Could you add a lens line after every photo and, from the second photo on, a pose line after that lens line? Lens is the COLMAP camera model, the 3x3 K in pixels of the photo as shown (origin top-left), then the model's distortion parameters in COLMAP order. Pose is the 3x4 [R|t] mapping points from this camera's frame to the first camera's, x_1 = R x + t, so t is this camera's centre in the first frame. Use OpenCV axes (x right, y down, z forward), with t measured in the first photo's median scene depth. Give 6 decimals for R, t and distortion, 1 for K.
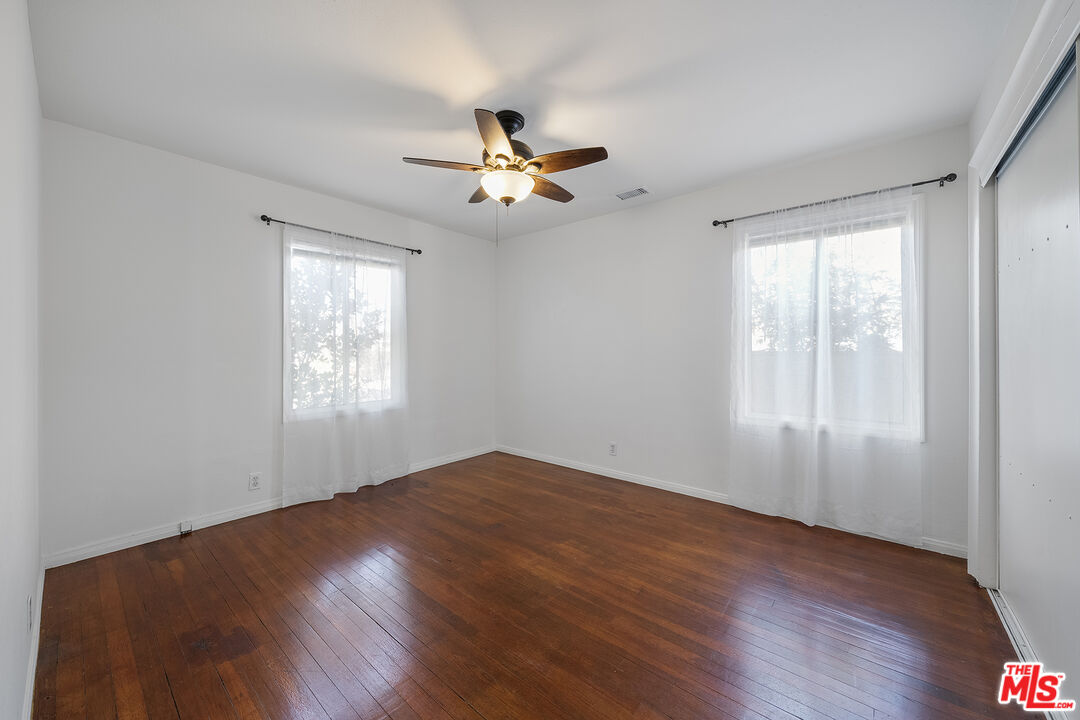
lens RADIAL K [[372.1, 0, 534.1], [0, 372.1, 356.3], [0, 0, 1]] dist [-0.001412, -0.000104]
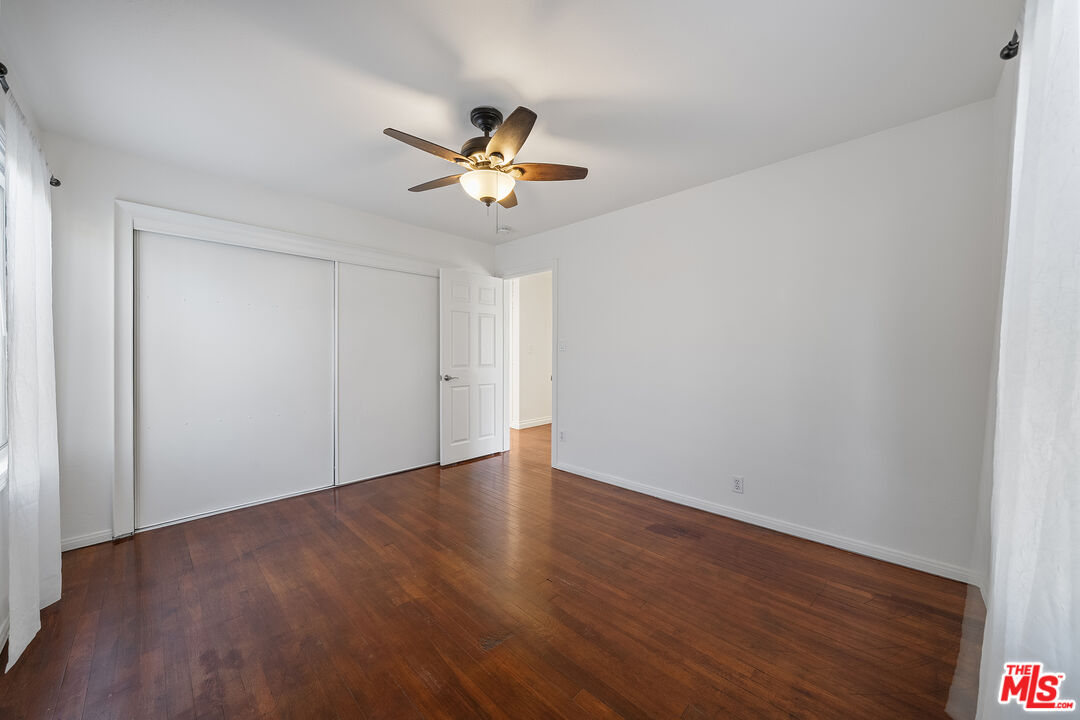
lens RADIAL K [[372.1, 0, 534.1], [0, 372.1, 356.3], [0, 0, 1]] dist [-0.001412, -0.000104]
pose [[-0.998419, 0.002423, 0.056157, -0.232881], [0.003057, 0.999932, 0.011210, -0.014006], [-0.056126, 0.011364, -0.998359, 1.851916]]
